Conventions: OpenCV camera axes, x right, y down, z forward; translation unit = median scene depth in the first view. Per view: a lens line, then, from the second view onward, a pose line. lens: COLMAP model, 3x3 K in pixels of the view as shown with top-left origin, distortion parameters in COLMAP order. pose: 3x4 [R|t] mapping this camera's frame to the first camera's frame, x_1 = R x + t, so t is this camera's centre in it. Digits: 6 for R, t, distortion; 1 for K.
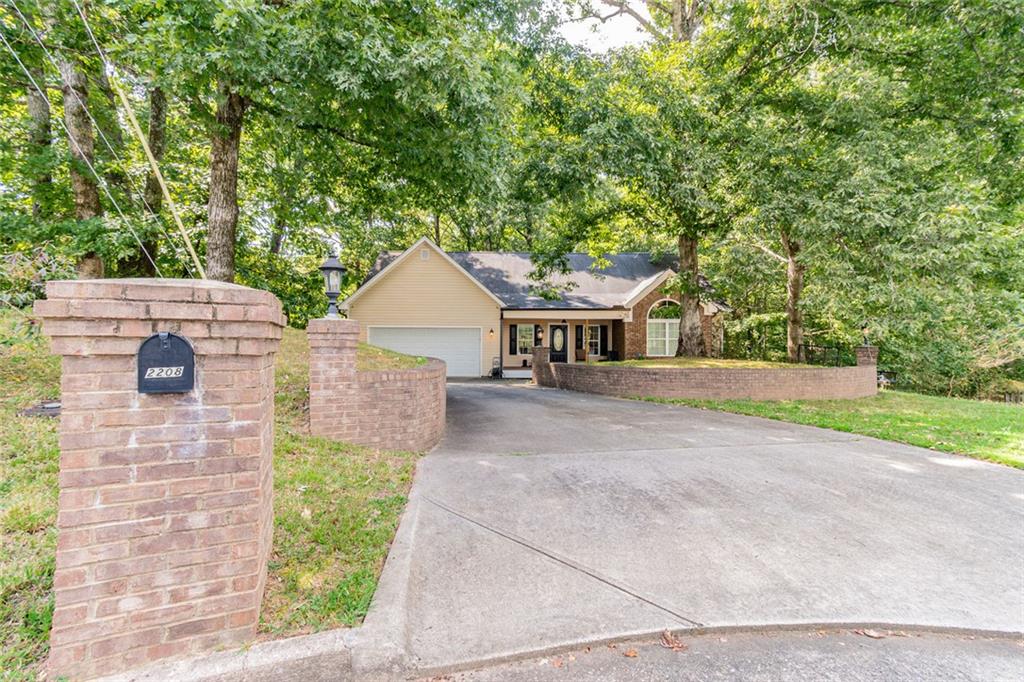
lens RADIAL K [[456.3, 0, 510.3], [0, 456.3, 337.1], [0, 0, 1]] dist [0.000892, 0.000457]
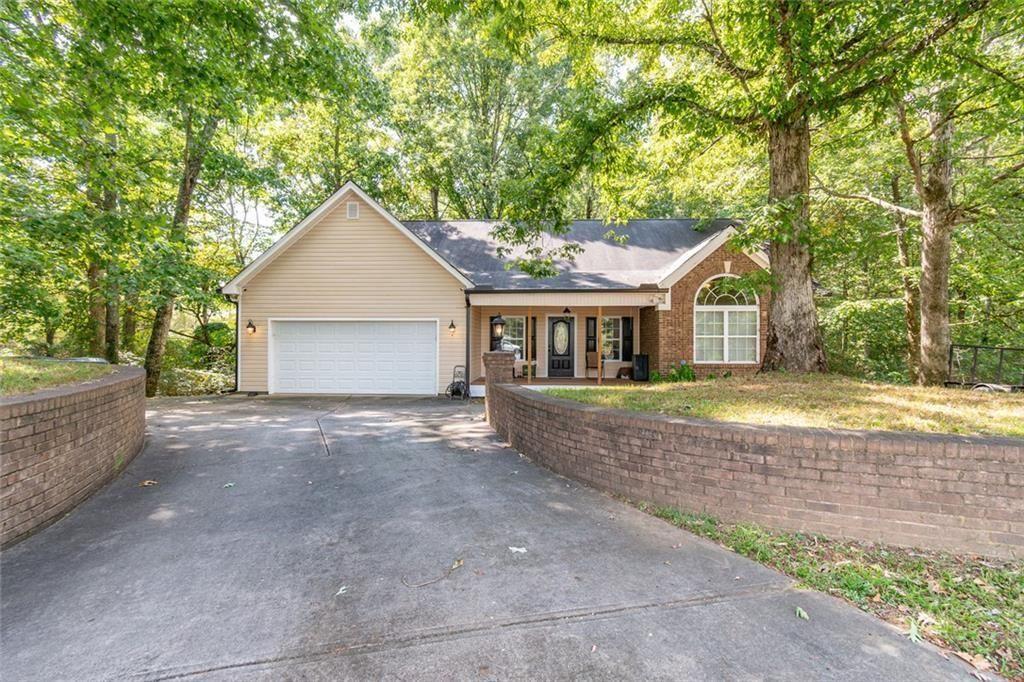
lens RADIAL K [[456.3, 0, 510.3], [0, 456.3, 337.1], [0, 0, 1]] dist [0.000892, 0.000457]
pose [[0.997769, -0.003531, -0.066660, 0.082288], [0.003880, 0.999979, 0.005109, 0.000735], [0.066641, -0.005356, 0.997763, 0.335494]]
